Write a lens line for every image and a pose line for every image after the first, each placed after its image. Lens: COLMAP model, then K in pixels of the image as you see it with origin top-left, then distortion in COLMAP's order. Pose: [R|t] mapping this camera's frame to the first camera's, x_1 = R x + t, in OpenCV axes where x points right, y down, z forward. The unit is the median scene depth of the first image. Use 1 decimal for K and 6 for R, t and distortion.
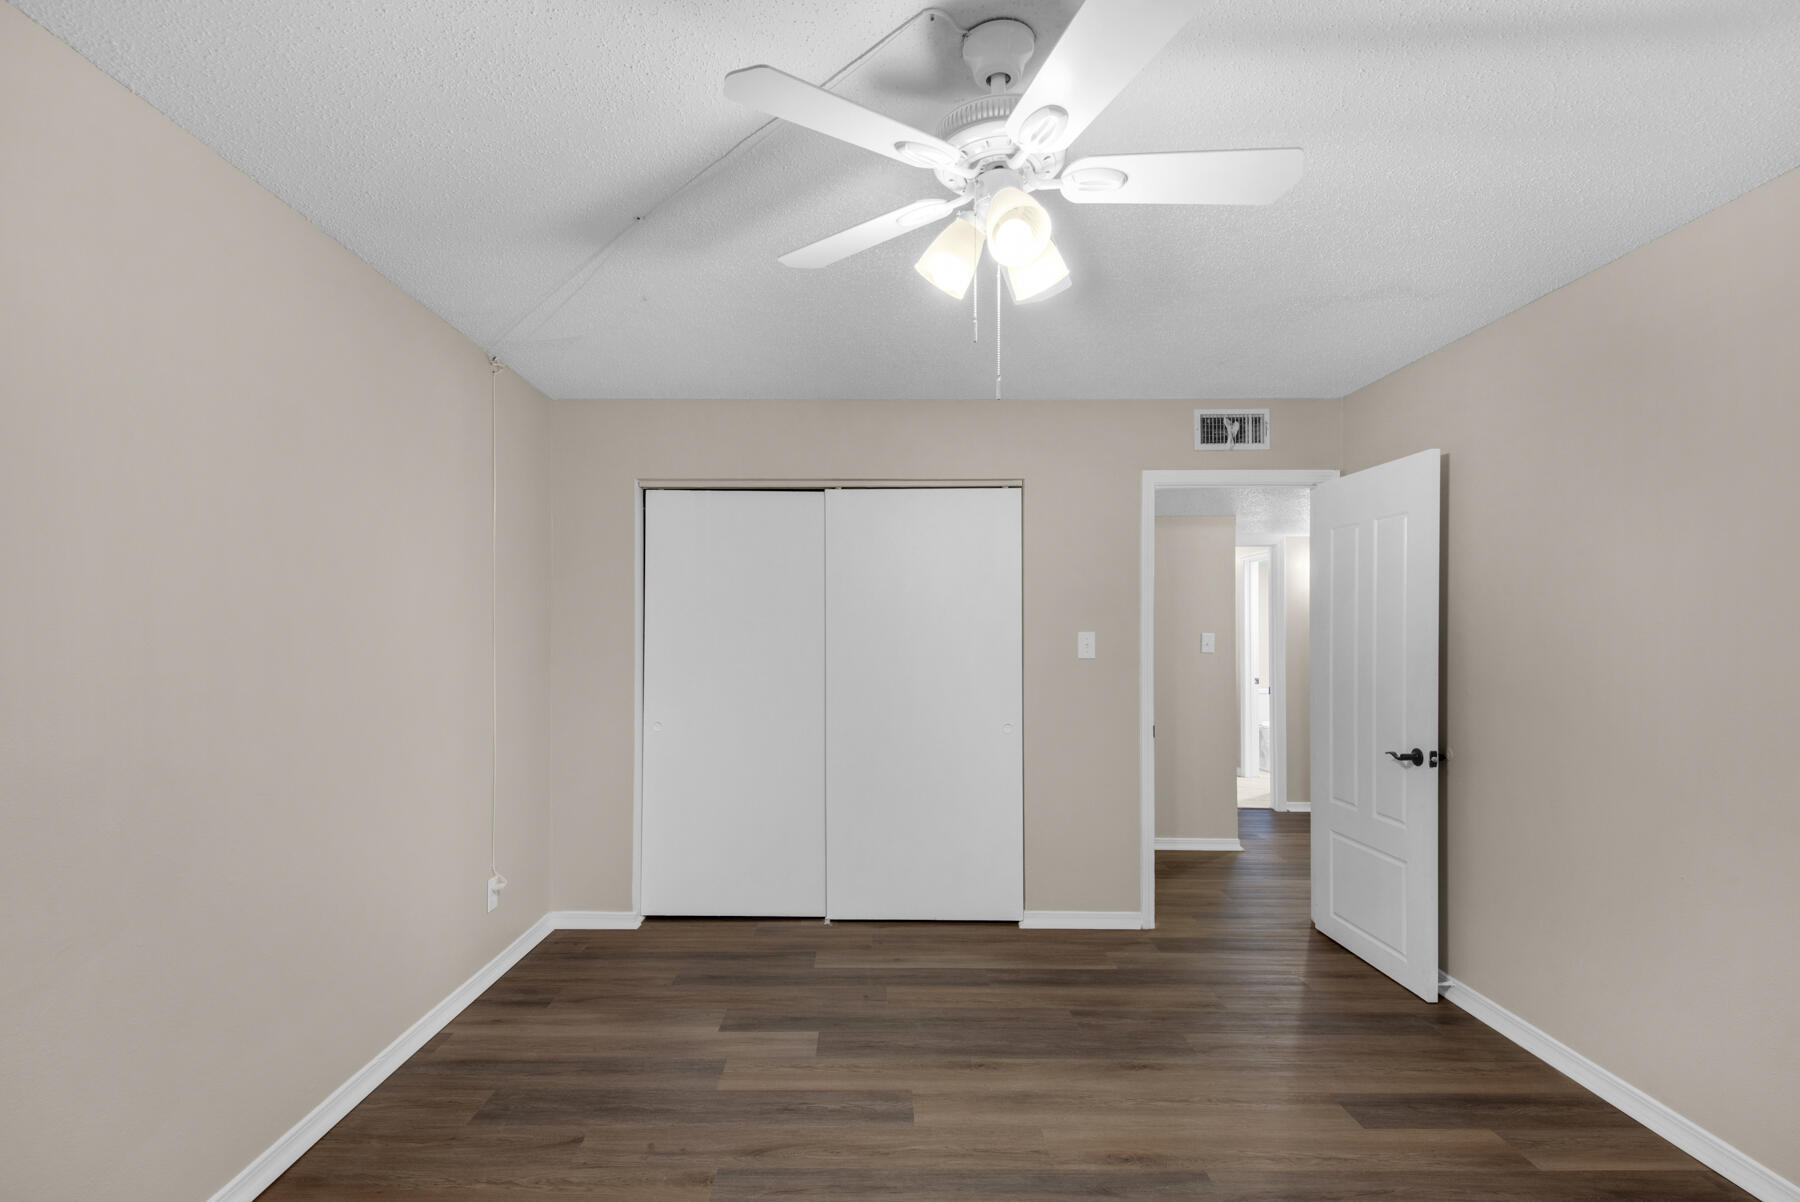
lens RADIAL K [[846.9, 0, 899.6], [0, 846.9, 619.3], [0, 0, 1]] dist [0.009424, -0.003203]
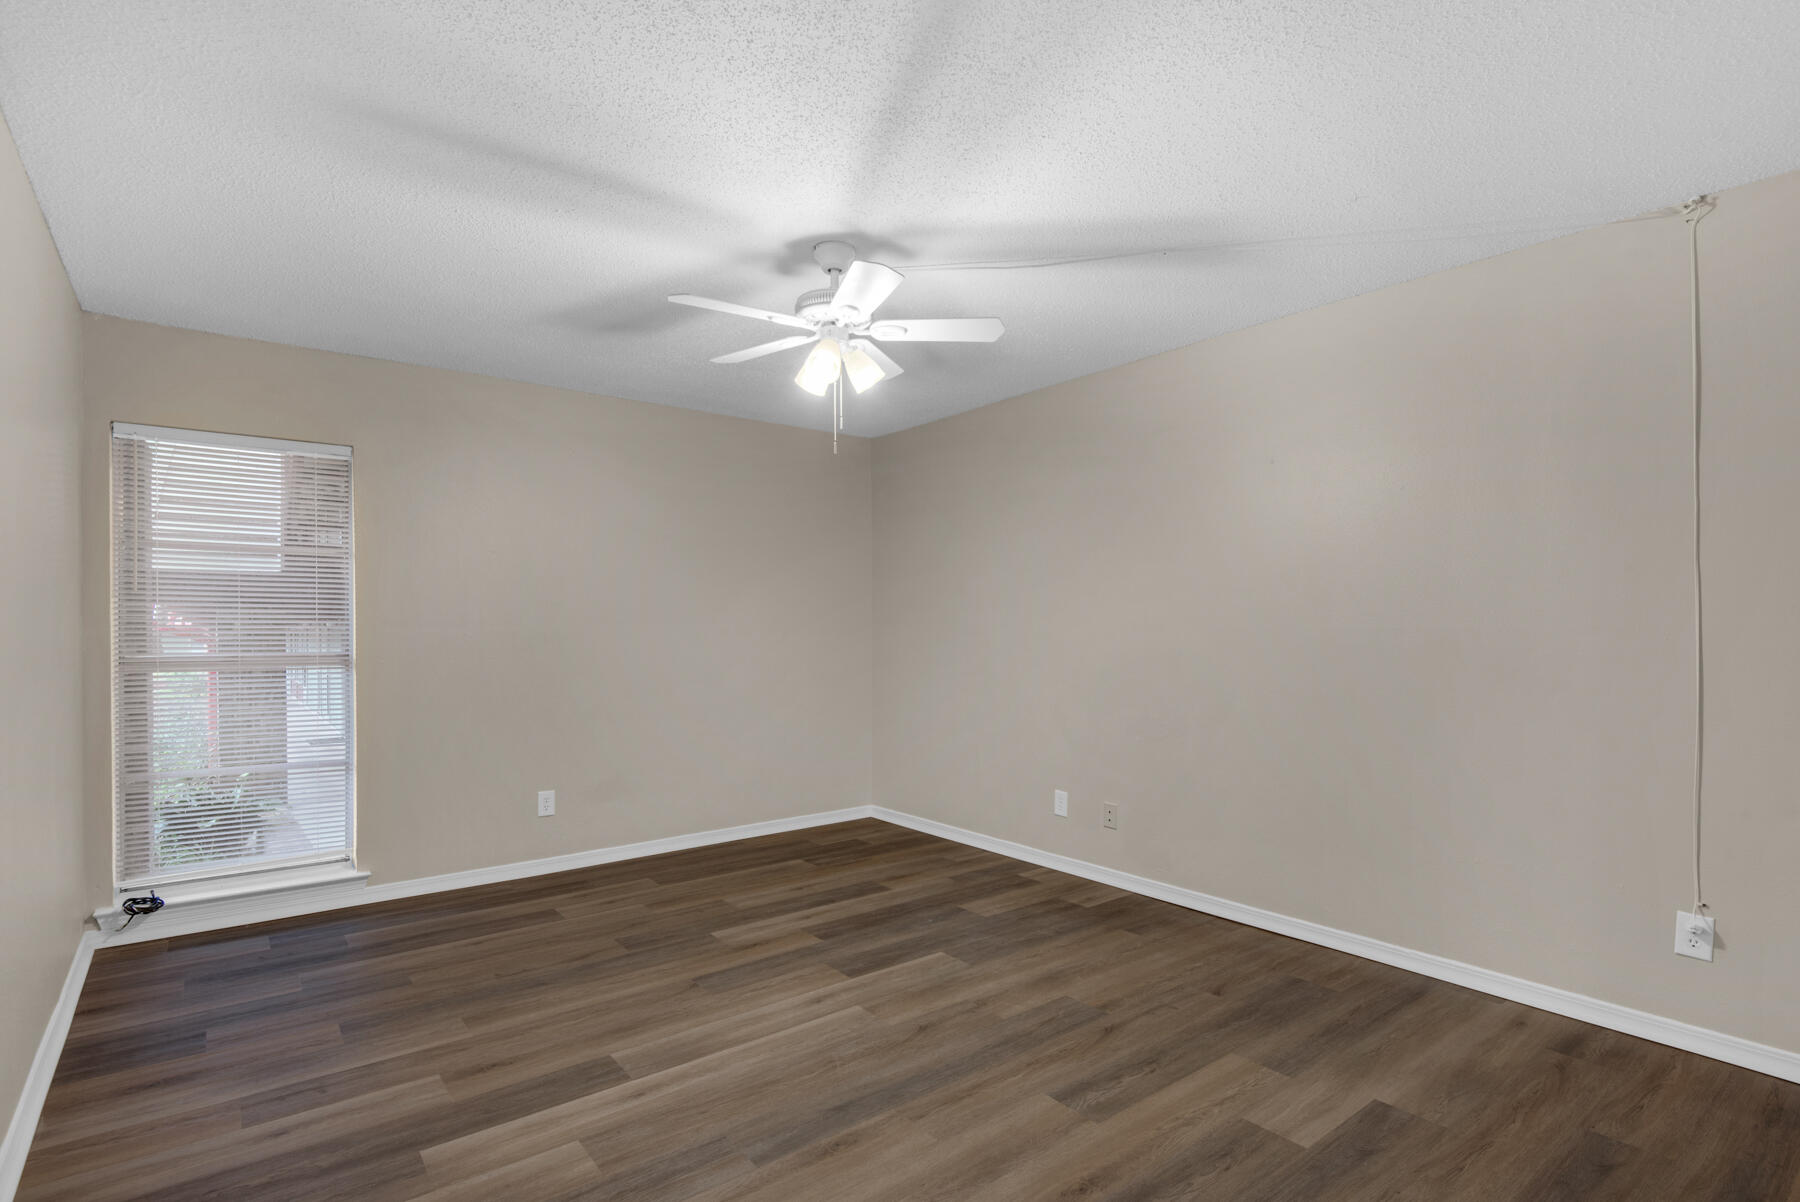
lens RADIAL K [[859.5, 0, 906.0], [0, 859.5, 609.0], [0, 0, 1]] dist [-0.000906, -0.000318]
pose [[-0.796494, -0.009556, -0.604571, 0.712790], [0.009147, 0.999570, -0.027850, 0.077956], [0.604577, -0.027712, -0.796064, 1.656392]]
